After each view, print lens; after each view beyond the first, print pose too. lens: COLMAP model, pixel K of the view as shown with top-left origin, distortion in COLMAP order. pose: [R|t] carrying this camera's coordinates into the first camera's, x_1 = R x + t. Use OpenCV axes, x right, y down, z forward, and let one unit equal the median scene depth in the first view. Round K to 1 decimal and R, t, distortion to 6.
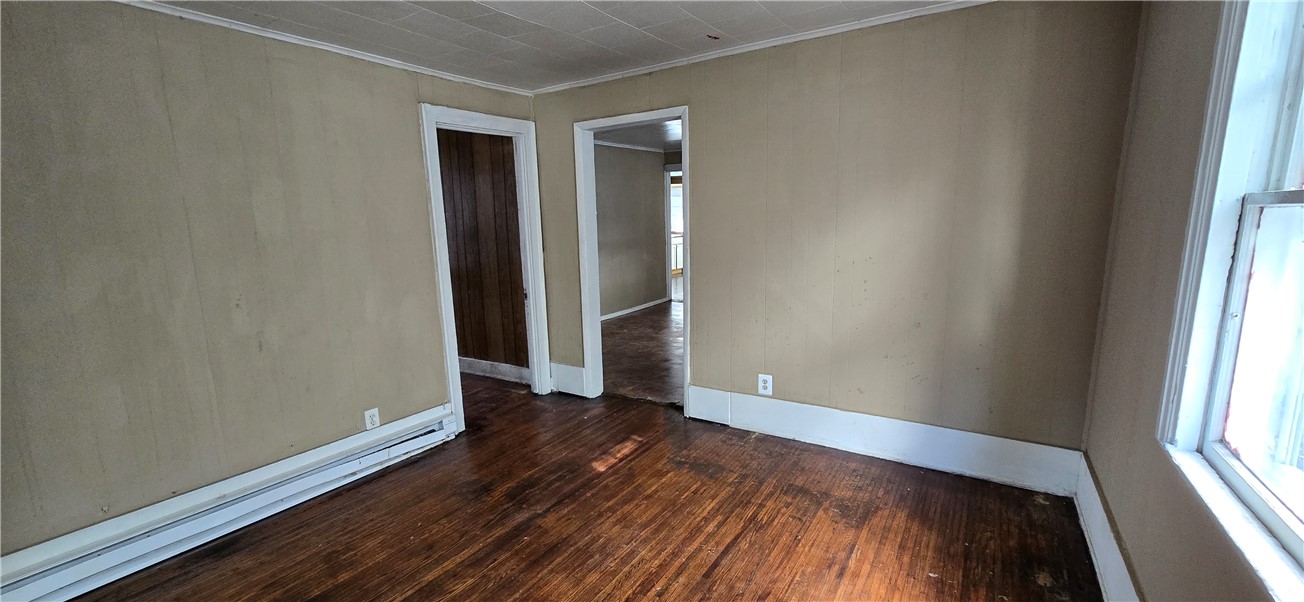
lens RADIAL K [[530.2, 0, 650.8], [0, 530.2, 314.4], [0, 0, 1]] dist [-0.006262, -0.000066]
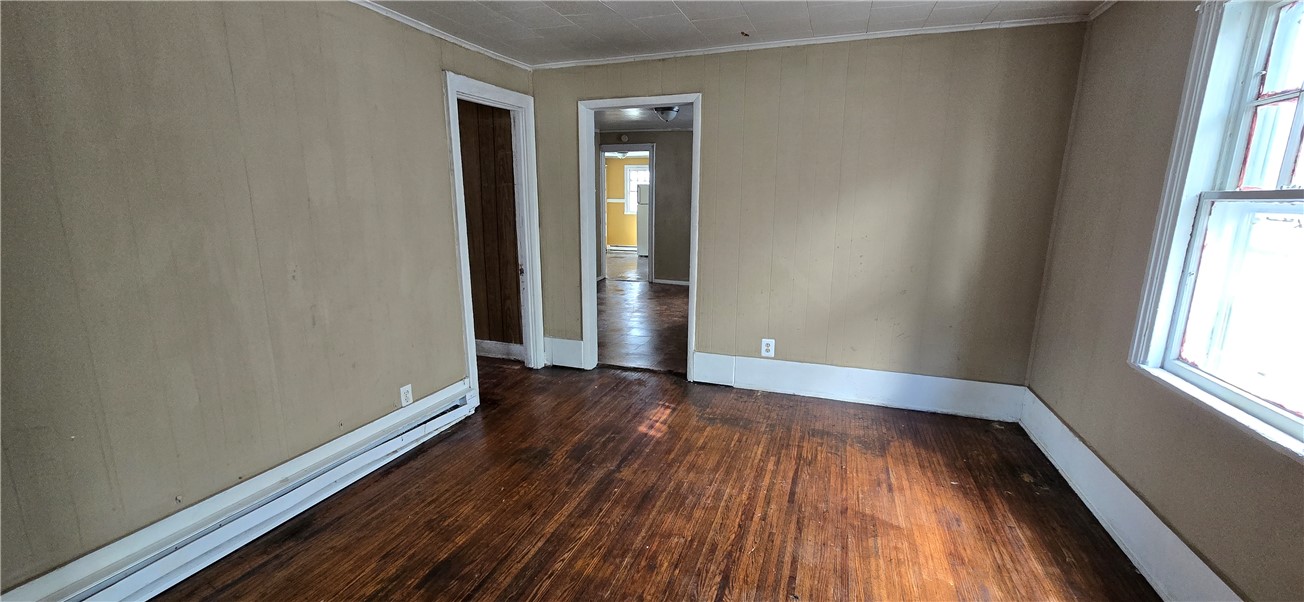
lens RADIAL K [[530.2, 0, 650.8], [0, 530.2, 314.4], [0, 0, 1]] dist [-0.006262, -0.000066]
pose [[0.974317, -0.019916, 0.224297, -0.334549], [0.012274, 0.999297, 0.035415, 0.020841], [-0.224845, -0.031753, 0.973877, -0.052800]]
